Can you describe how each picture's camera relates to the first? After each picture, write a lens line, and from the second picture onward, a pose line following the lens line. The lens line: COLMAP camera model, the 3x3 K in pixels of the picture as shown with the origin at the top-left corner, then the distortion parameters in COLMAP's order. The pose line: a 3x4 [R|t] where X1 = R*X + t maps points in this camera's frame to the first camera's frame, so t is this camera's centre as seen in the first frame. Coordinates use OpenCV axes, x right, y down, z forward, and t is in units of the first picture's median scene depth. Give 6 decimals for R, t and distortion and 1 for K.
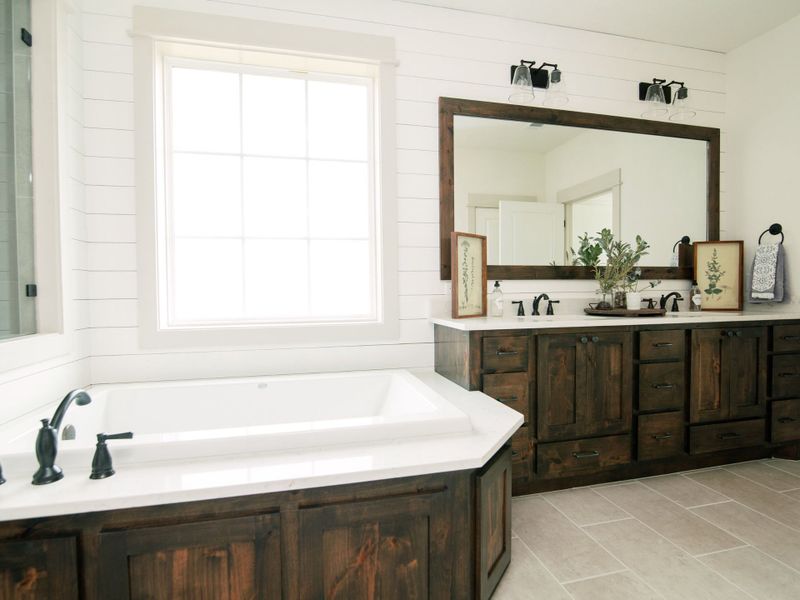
lens RADIAL K [[419.4, 0, 400.1], [0, 419.4, 301.5], [0, 0, 1]] dist [-0.012914, -0.000222]
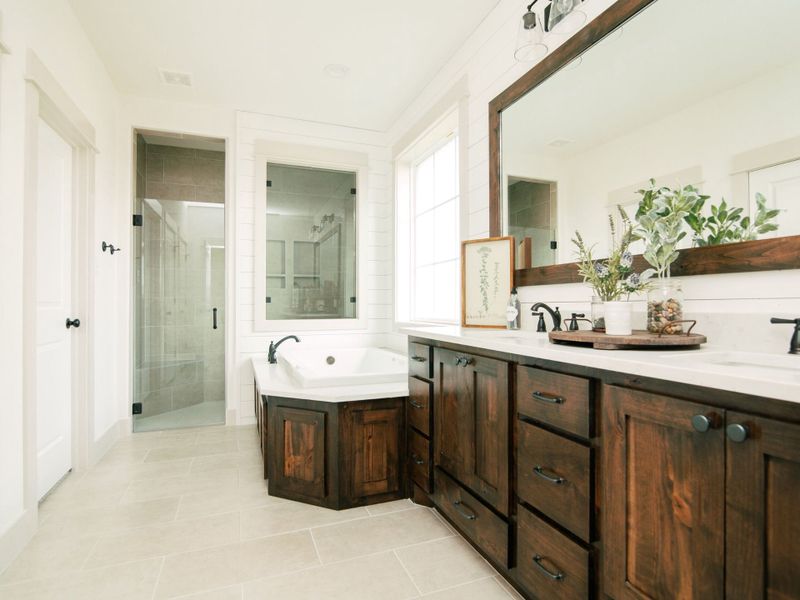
lens RADIAL K [[419.4, 0, 399.8], [0, 419.4, 299.7], [0, 0, 1]] dist [-0.012914, -0.000222]
pose [[0.138461, 0.000886, -0.990368, 1.093863], [-0.022646, 0.999741, -0.002272, -0.018670], [0.990109, 0.022742, 0.138445, 0.697508]]
